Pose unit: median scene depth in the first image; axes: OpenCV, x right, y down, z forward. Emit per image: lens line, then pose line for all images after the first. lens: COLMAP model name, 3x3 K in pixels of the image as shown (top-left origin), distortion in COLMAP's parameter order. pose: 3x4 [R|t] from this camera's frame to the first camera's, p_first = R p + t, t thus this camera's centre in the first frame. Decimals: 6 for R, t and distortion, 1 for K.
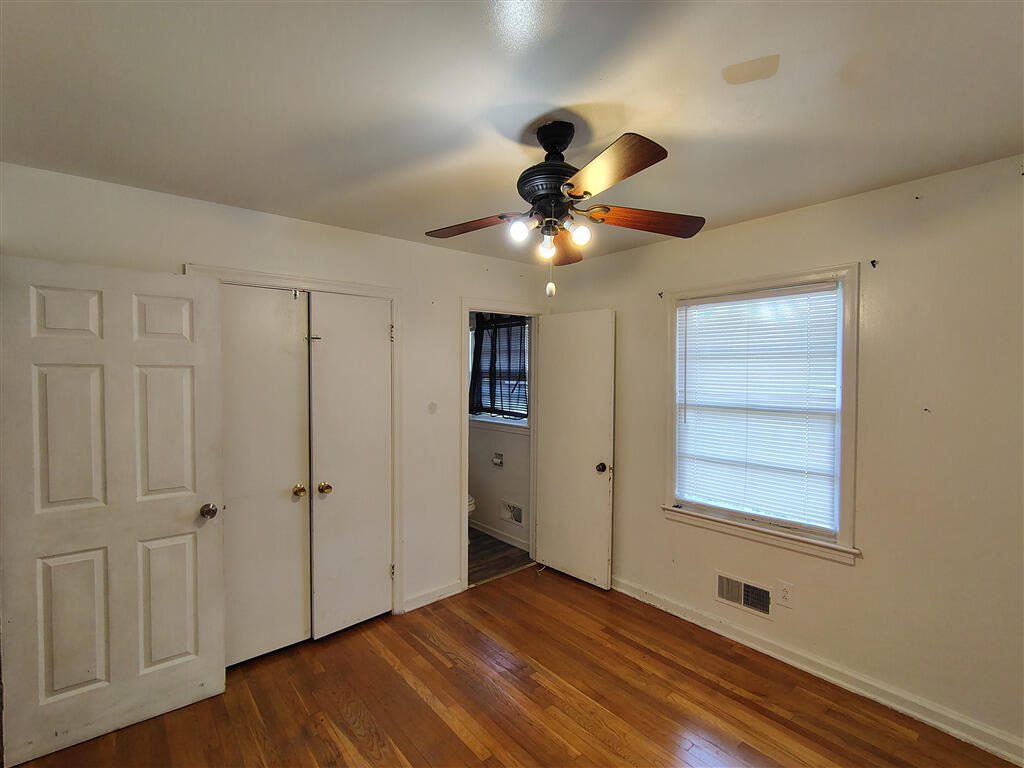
lens RADIAL K [[484.0, 0, 511.6], [0, 484.0, 389.1], [0, 0, 1]] dist [0.022705, 0.000579]
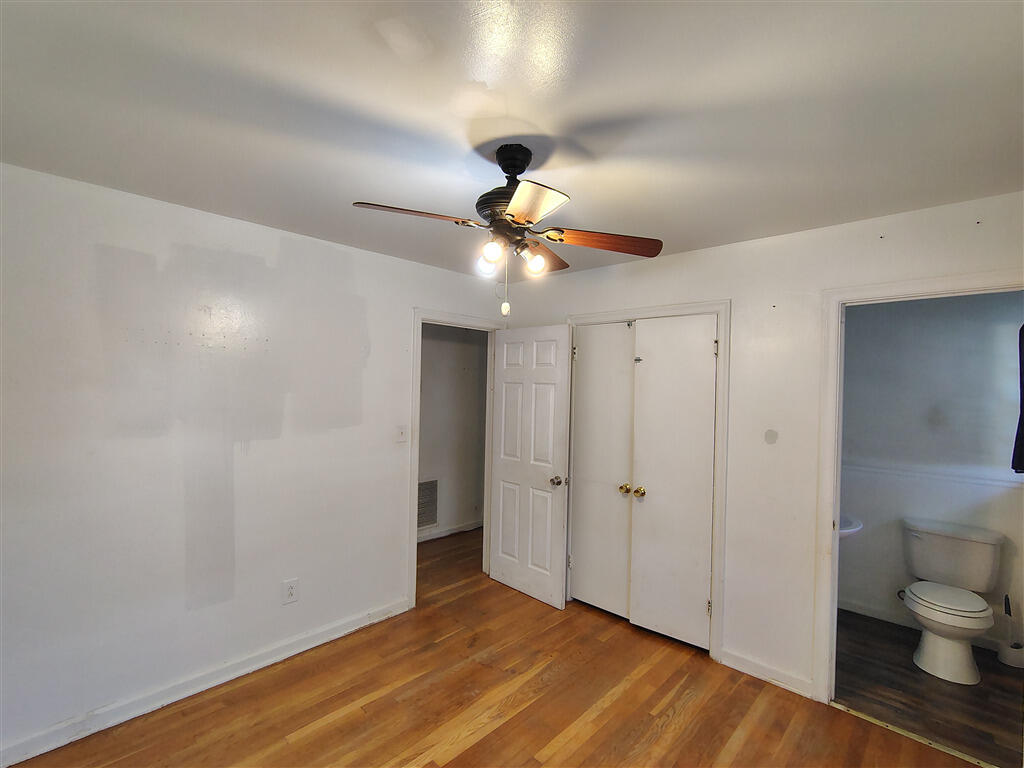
lens RADIAL K [[484.0, 0, 511.6], [0, 484.0, 389.1], [0, 0, 1]] dist [0.022705, 0.000579]
pose [[0.126067, 0.012680, -0.991941, 0.771920], [-0.050441, 0.998707, 0.006356, -0.030250], [0.990738, 0.049233, 0.126544, 0.619677]]
